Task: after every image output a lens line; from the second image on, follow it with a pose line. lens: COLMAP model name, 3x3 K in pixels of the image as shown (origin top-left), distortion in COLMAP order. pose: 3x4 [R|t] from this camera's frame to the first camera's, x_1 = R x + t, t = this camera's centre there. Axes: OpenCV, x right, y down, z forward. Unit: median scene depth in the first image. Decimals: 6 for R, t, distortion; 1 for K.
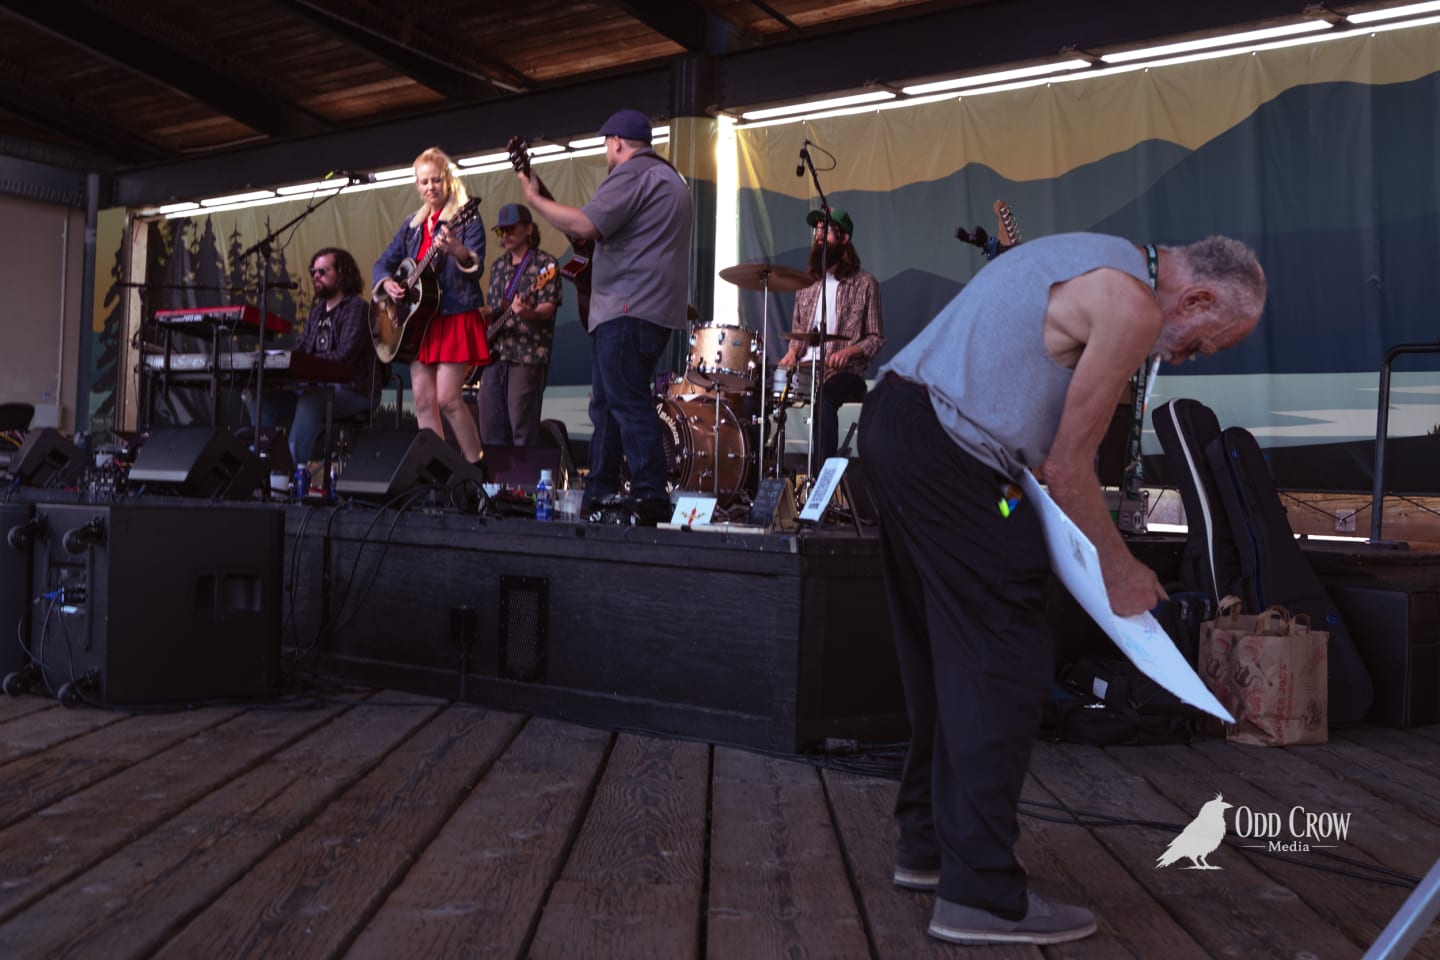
lens RADIAL K [[1918.5, 0, 720.0], [0, 1918.5, 480.0], [0, 0, 1]] dist [0.138197, -0.631377]
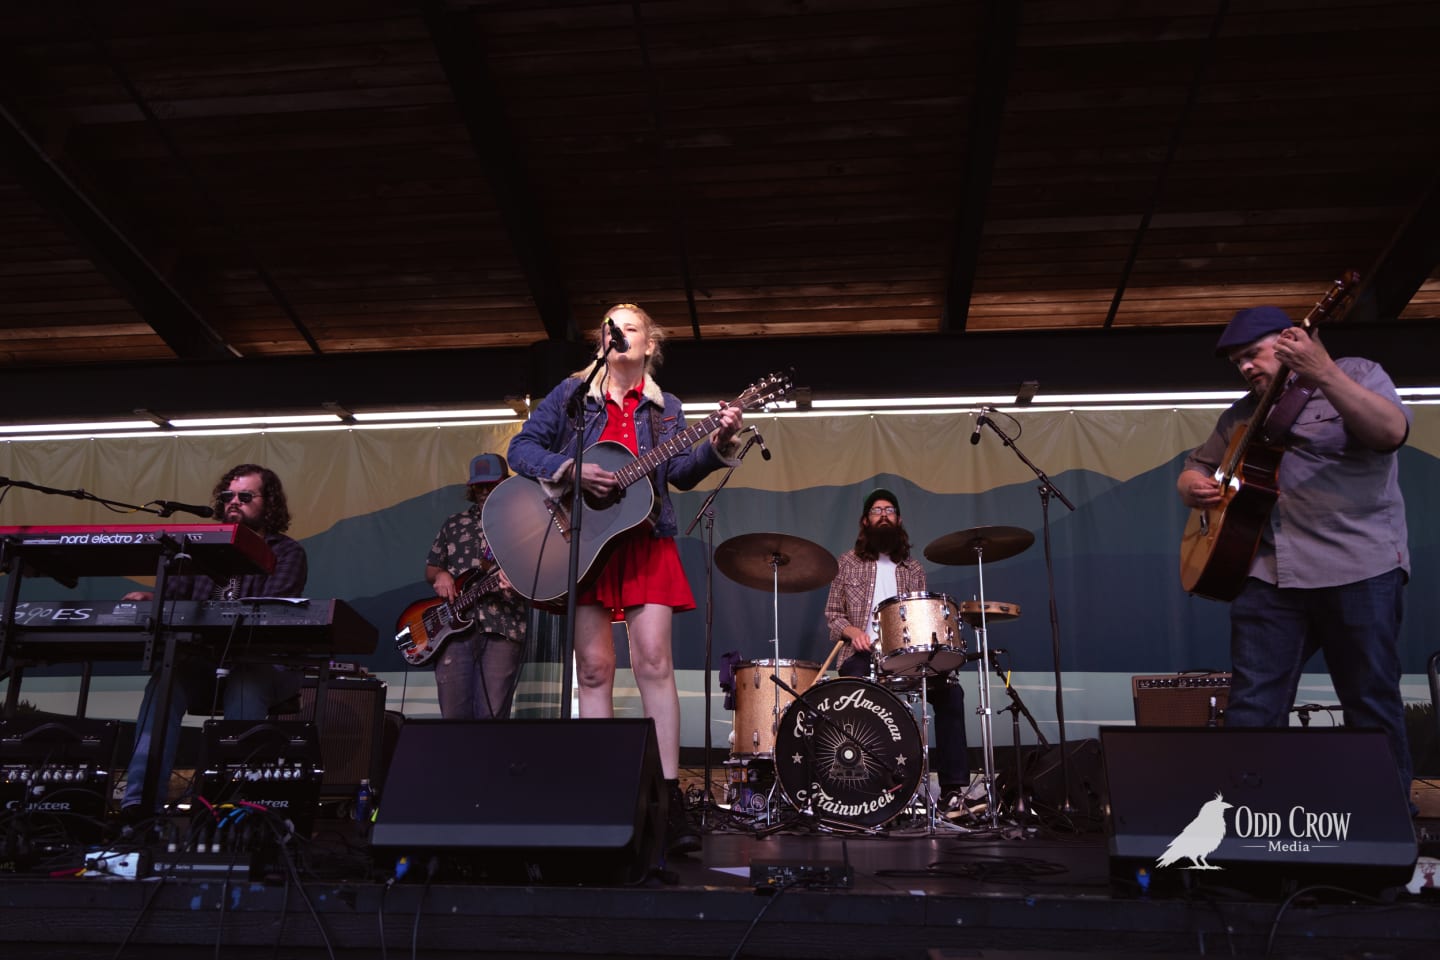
lens RADIAL K [[1078.9, 0, 729.3], [0, 1078.9, 485.9], [0, 0, 1]] dist [0.013964, -0.004673]
pose [[0.766936, 0.130824, 0.628247, -0.300078], [0.020524, 0.973498, -0.227774, -0.016671], [-0.641395, 0.187582, 0.743925, 0.551801]]
